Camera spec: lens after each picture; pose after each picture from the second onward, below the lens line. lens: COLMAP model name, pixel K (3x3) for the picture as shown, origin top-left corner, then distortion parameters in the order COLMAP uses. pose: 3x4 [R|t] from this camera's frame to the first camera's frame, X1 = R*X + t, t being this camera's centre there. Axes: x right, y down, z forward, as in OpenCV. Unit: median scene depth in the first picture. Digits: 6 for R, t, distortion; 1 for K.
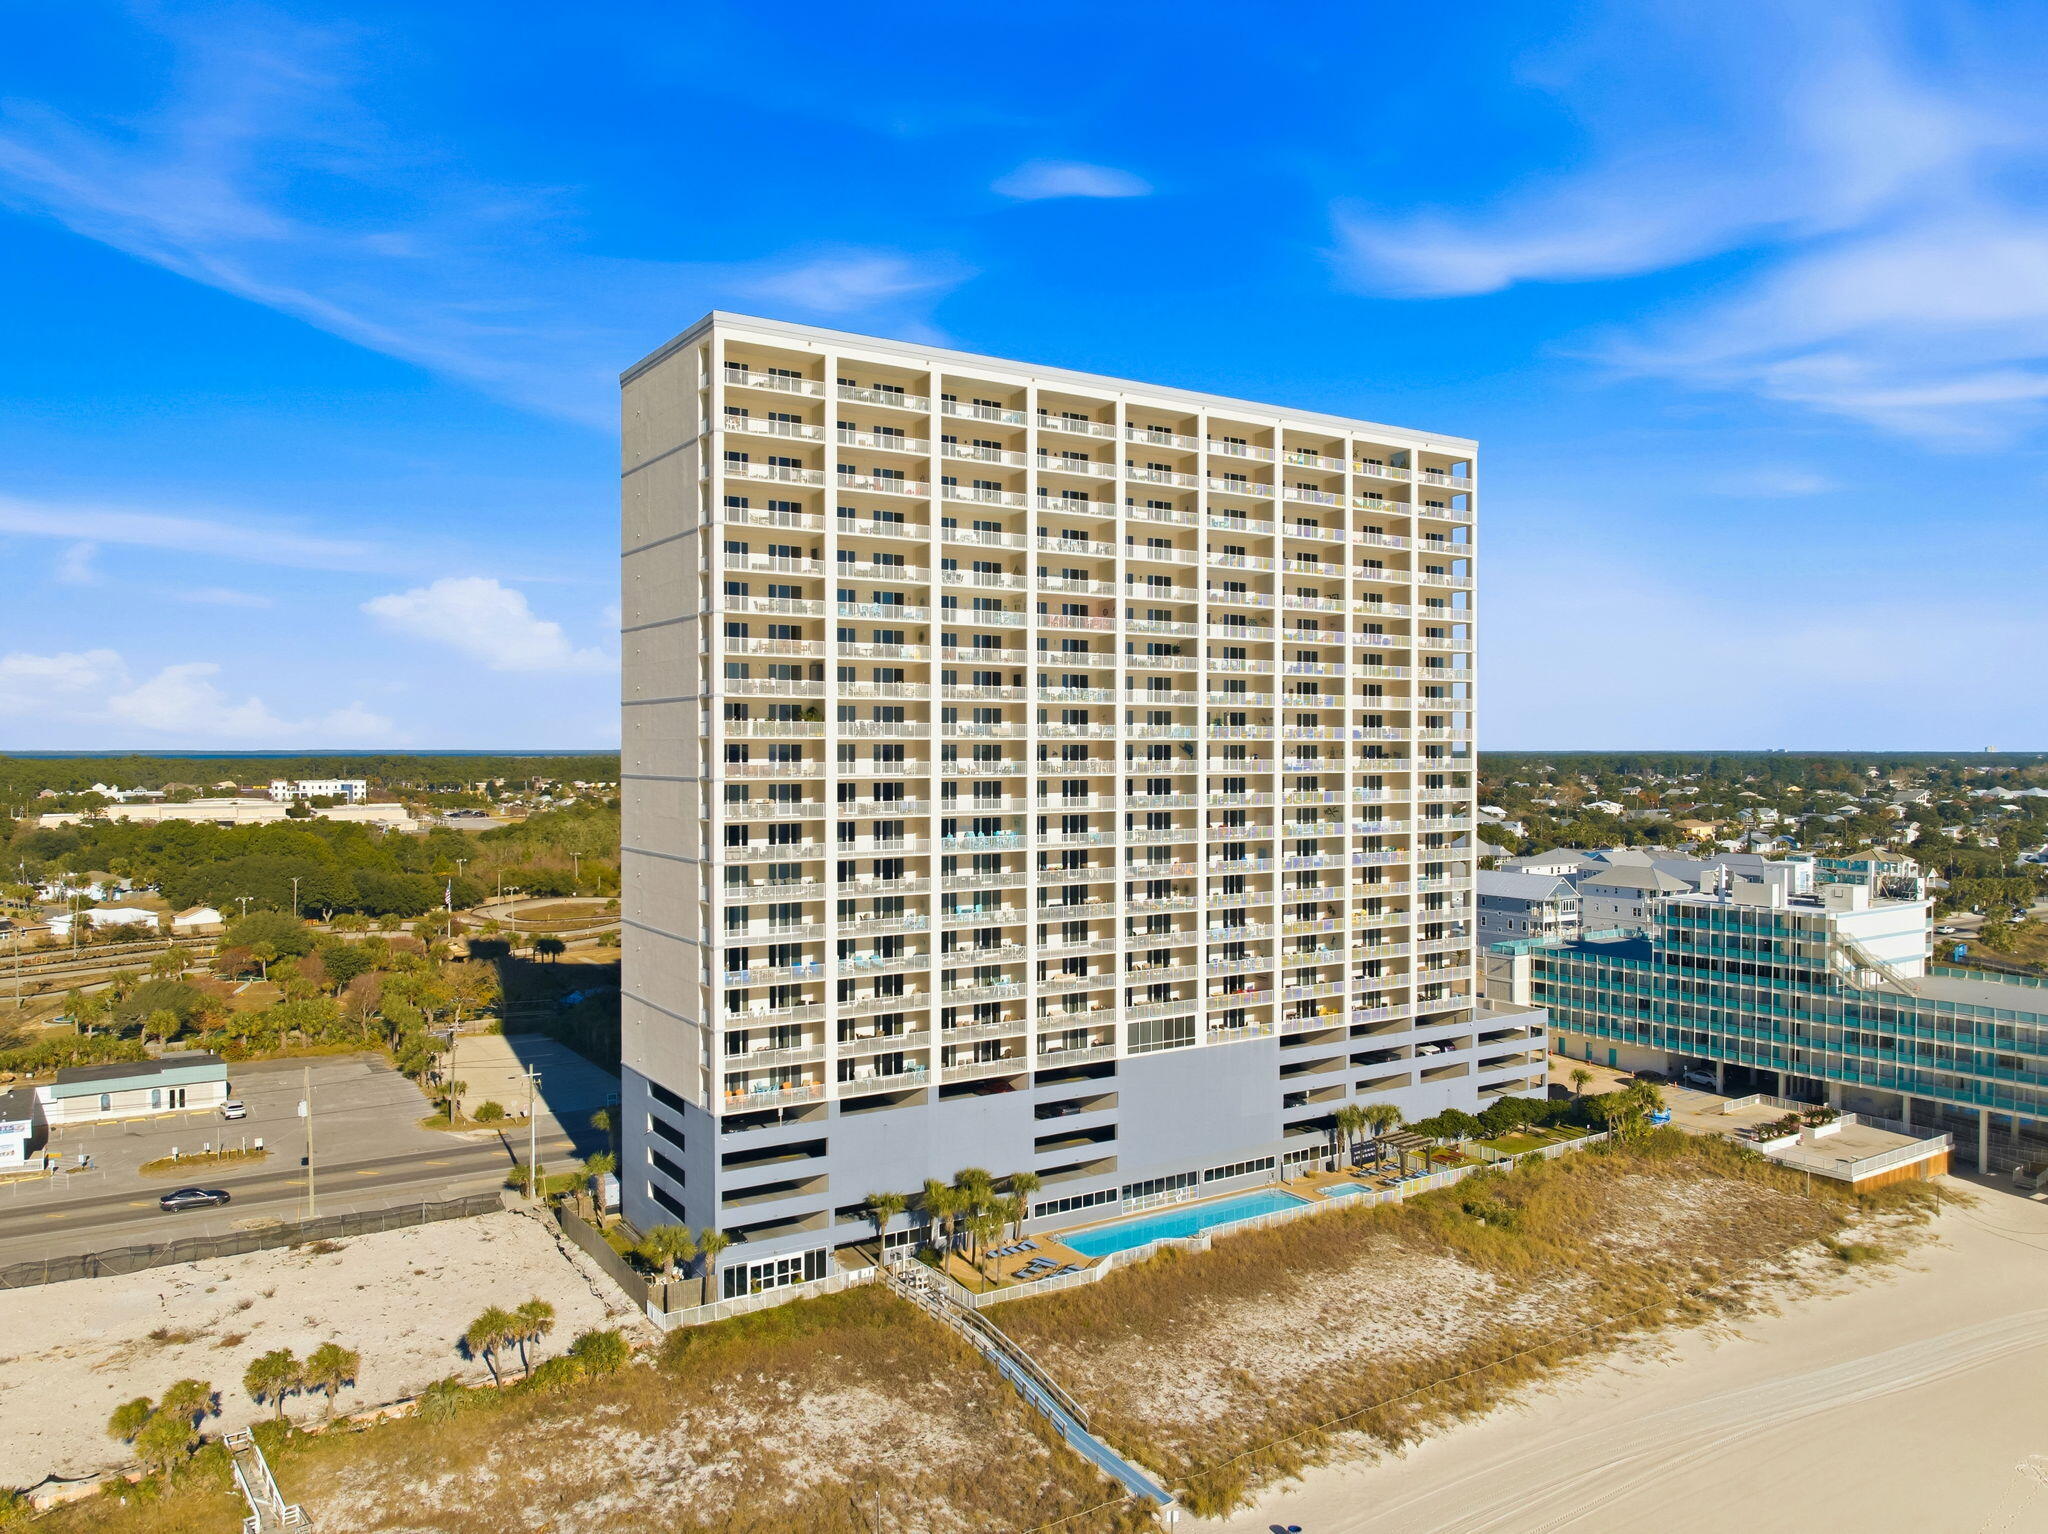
lens RADIAL K [[1462.9, 0, 1024.0], [0, 1462.9, 767.0], [0, 0, 1]] dist [-0.052285, 0.026461]
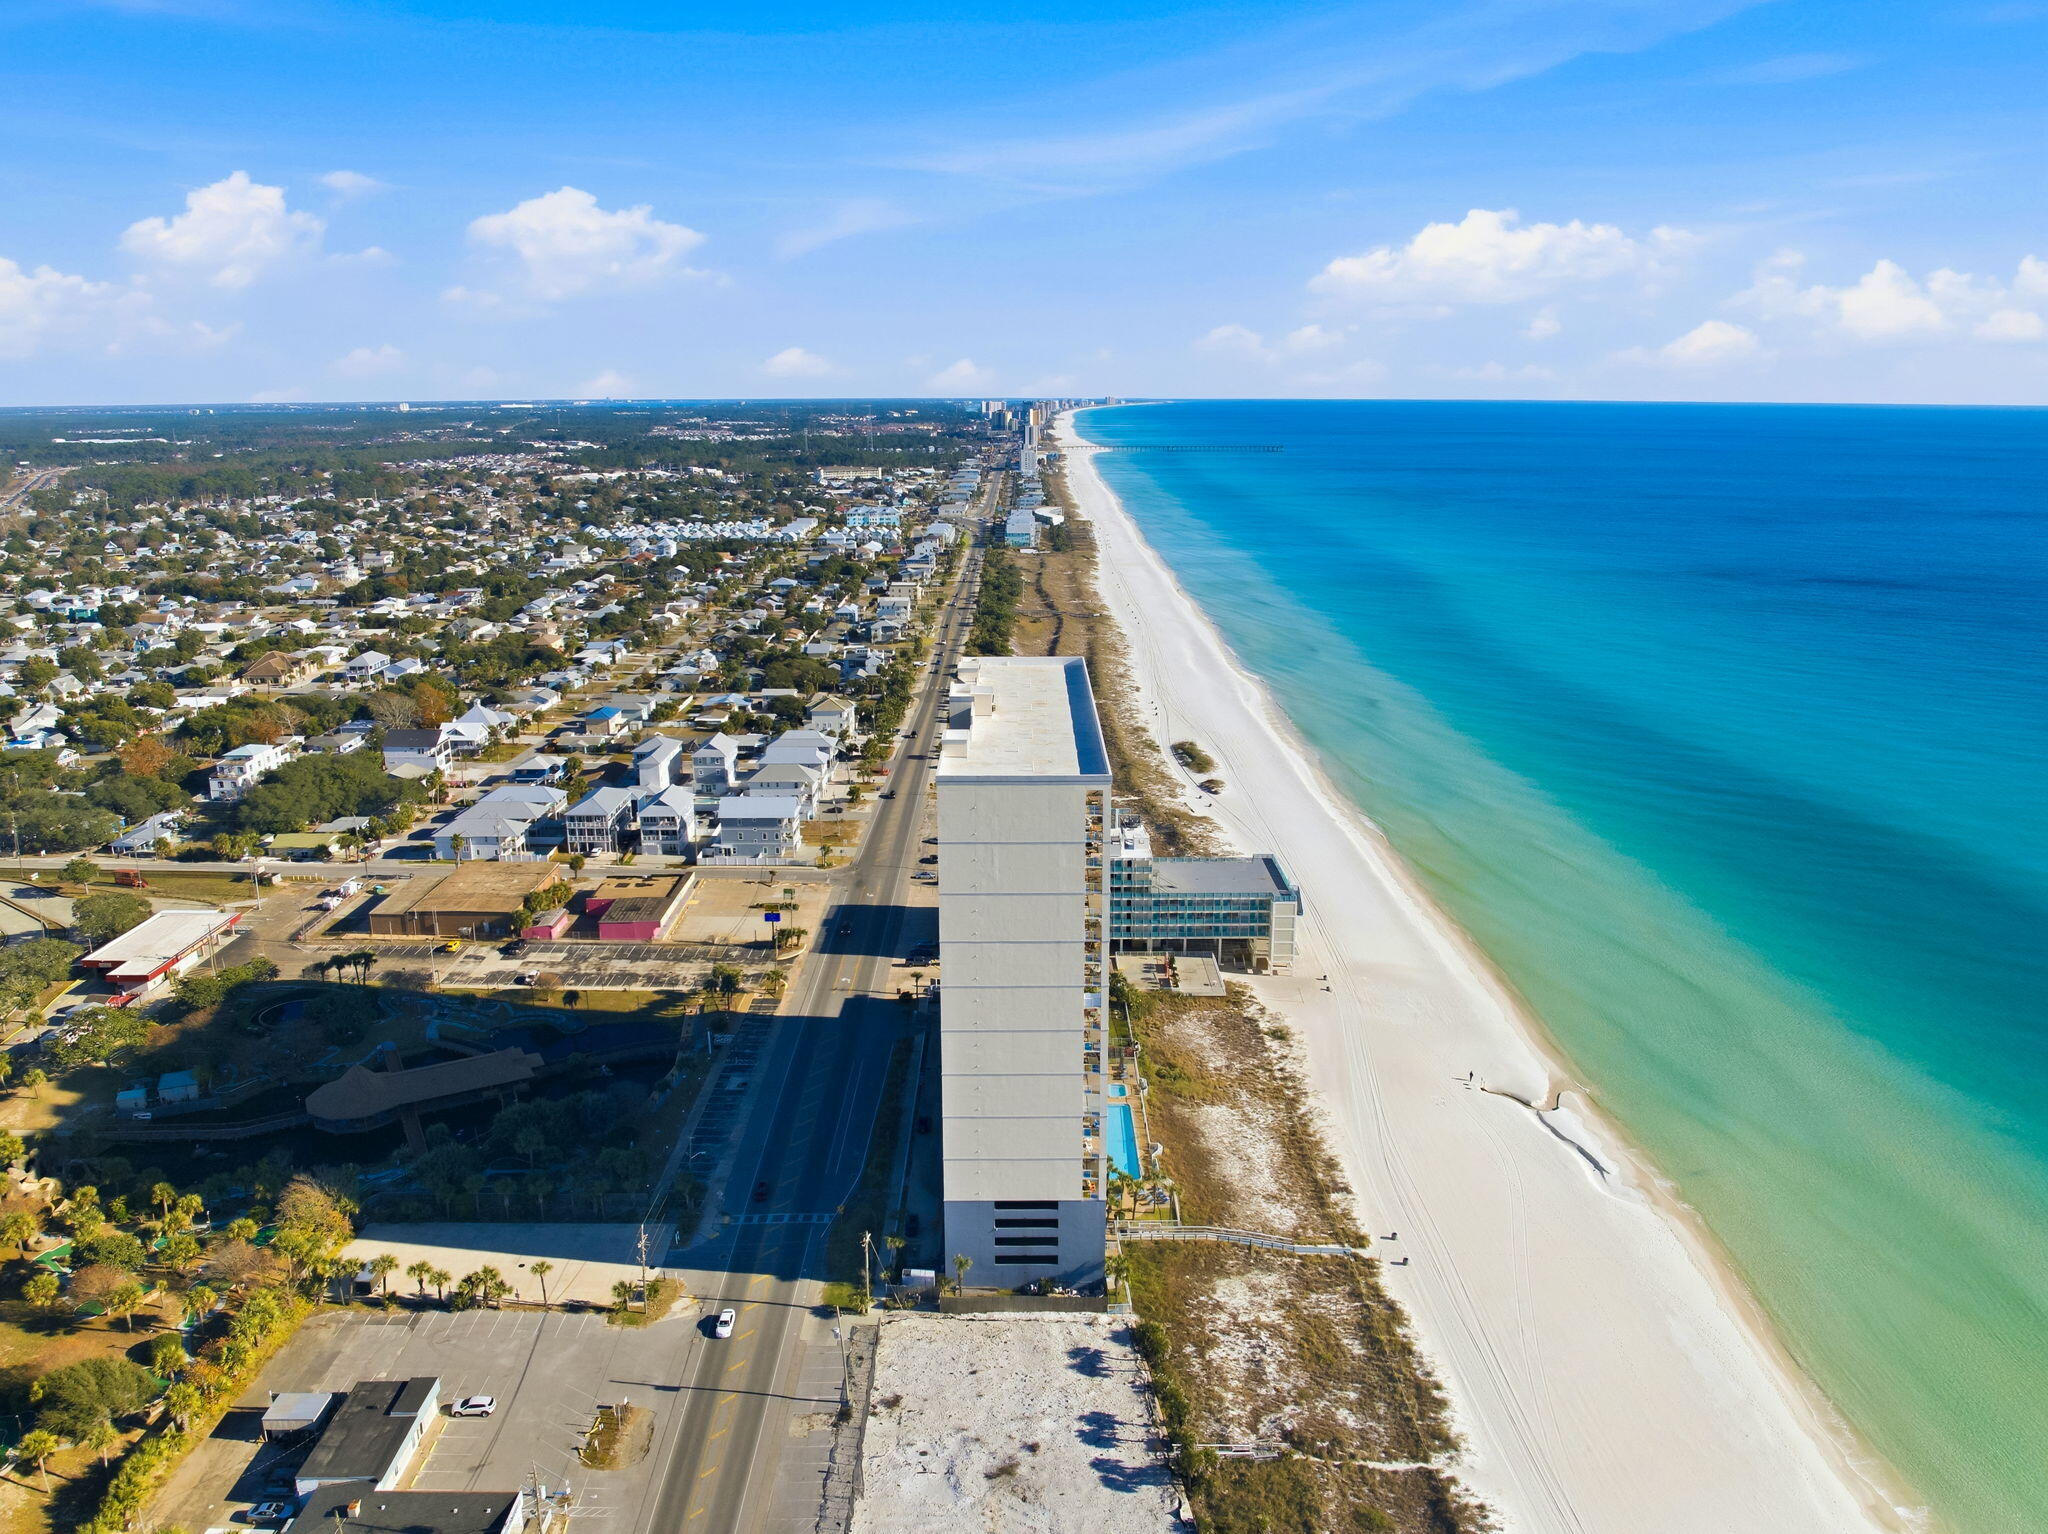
lens RADIAL K [[1462.9, 0, 1024.0], [0, 1462.9, 767.0], [0, 0, 1]] dist [-0.052285, 0.026461]
pose [[0.532474, -0.207308, 0.820667, -1.832361], [0.006137, 0.970464, 0.241166, -0.805466], [-0.846424, -0.123378, 0.518019, 0.233917]]
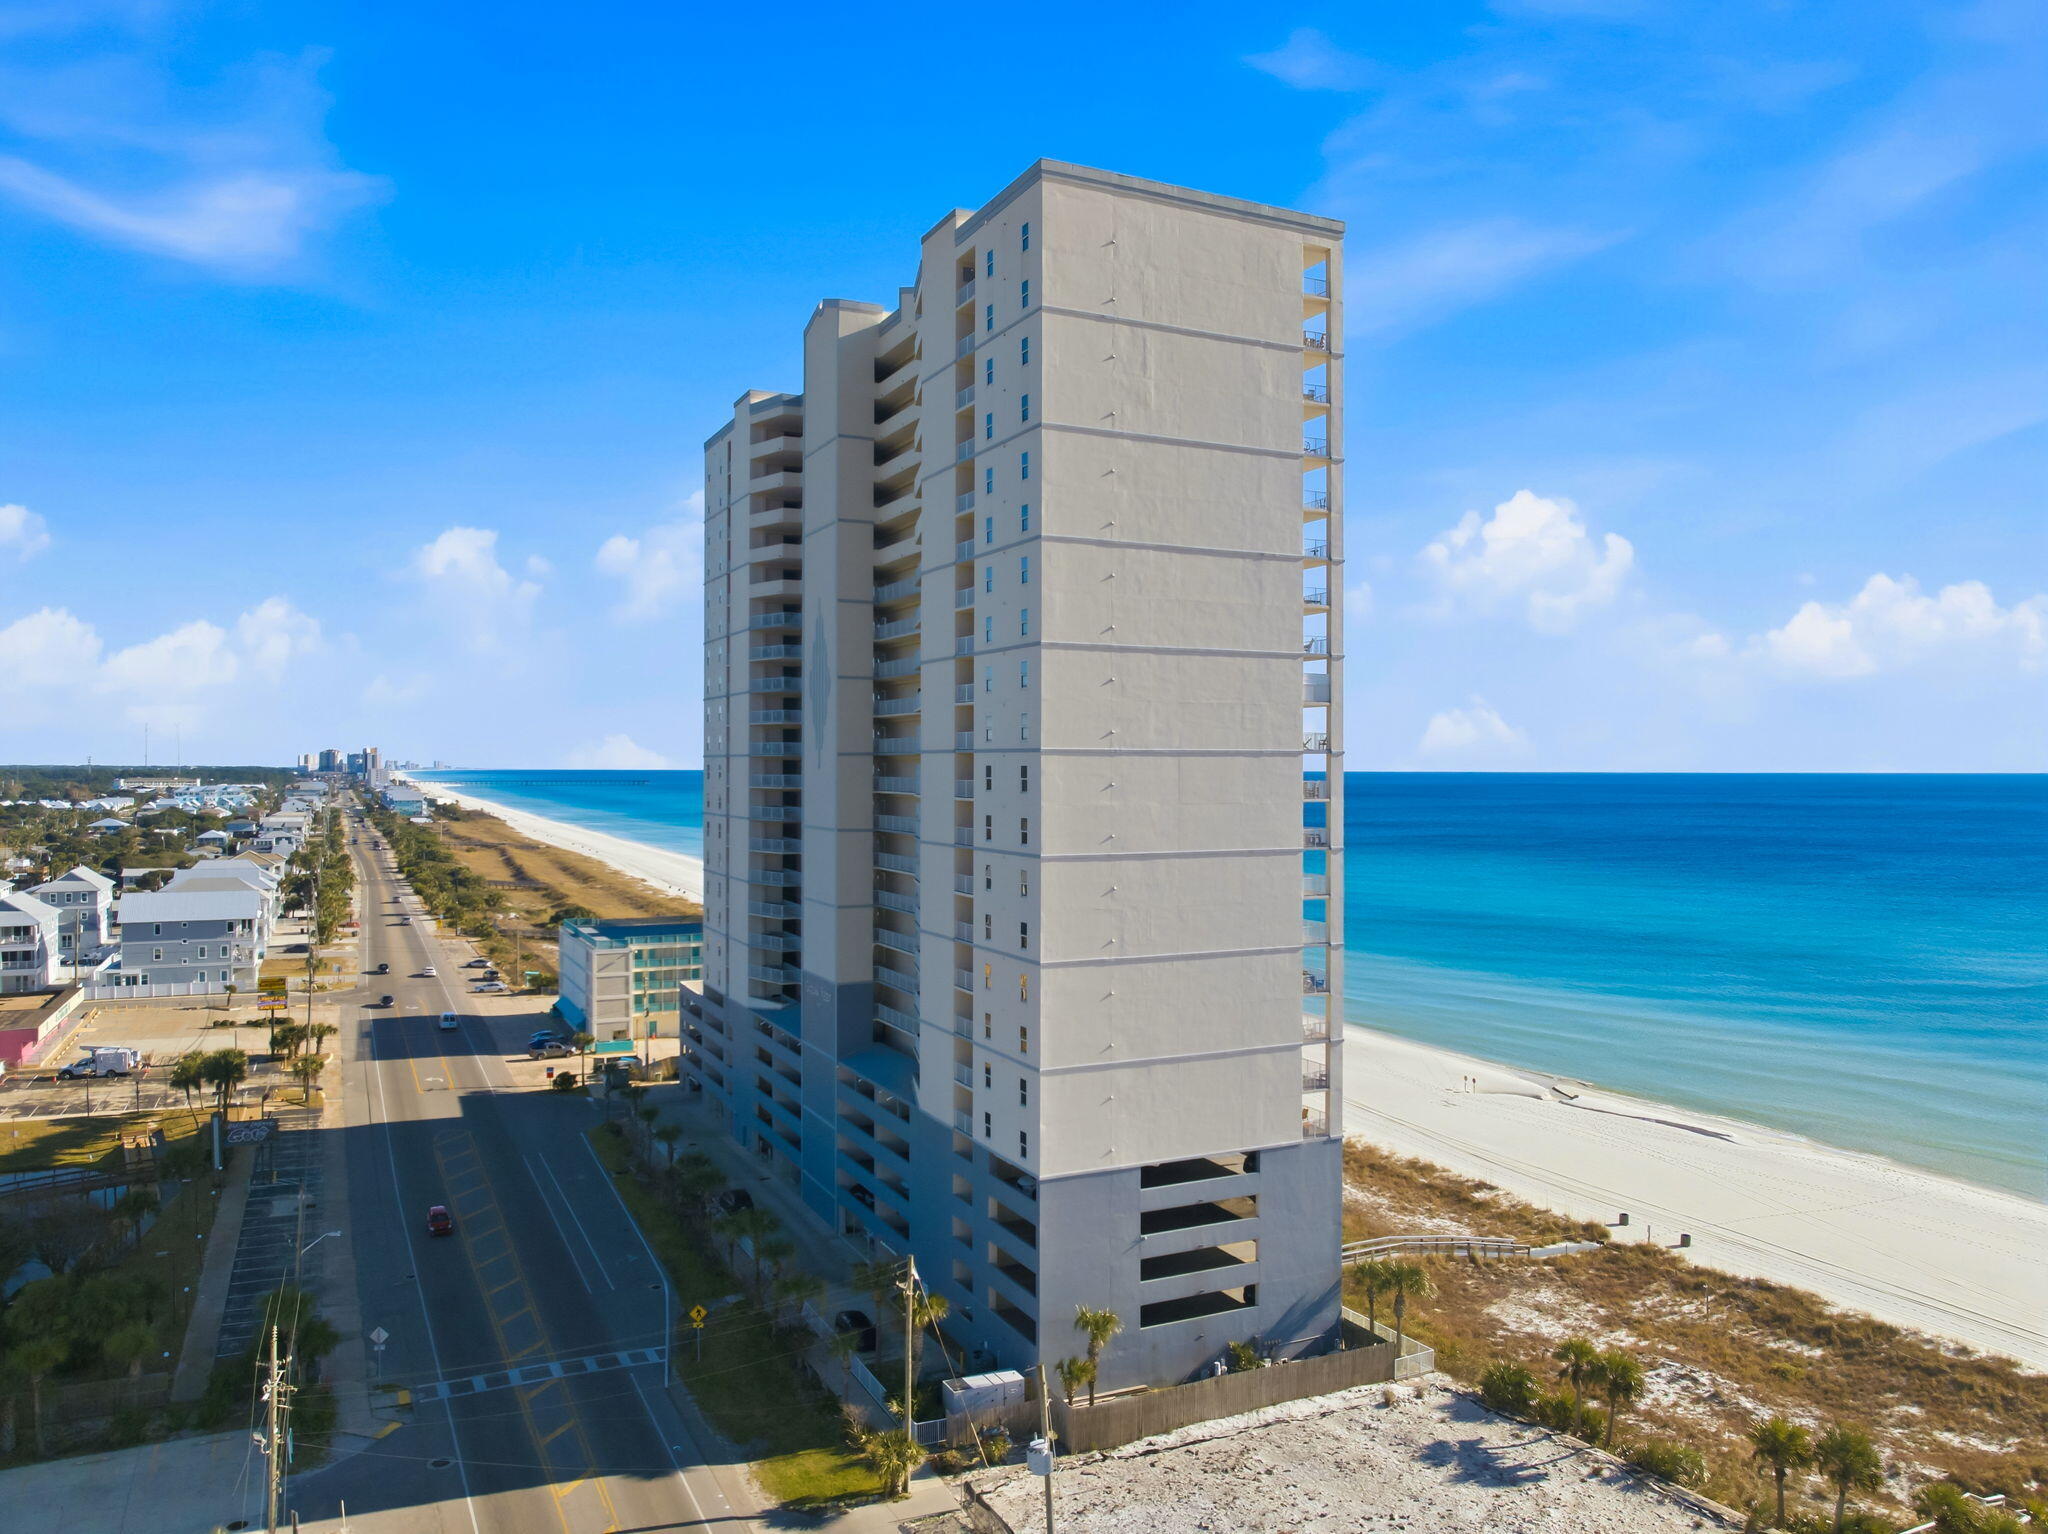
lens RADIAL K [[1462.9, 0, 1024.0], [0, 1462.9, 767.0], [0, 0, 1]] dist [-0.052285, 0.026461]
pose [[0.113965, 0.000619, 0.993485, -1.222752], [0.009726, 0.999951, -0.001739, 0.020914], [-0.993437, 0.009861, 0.113954, 1.210272]]
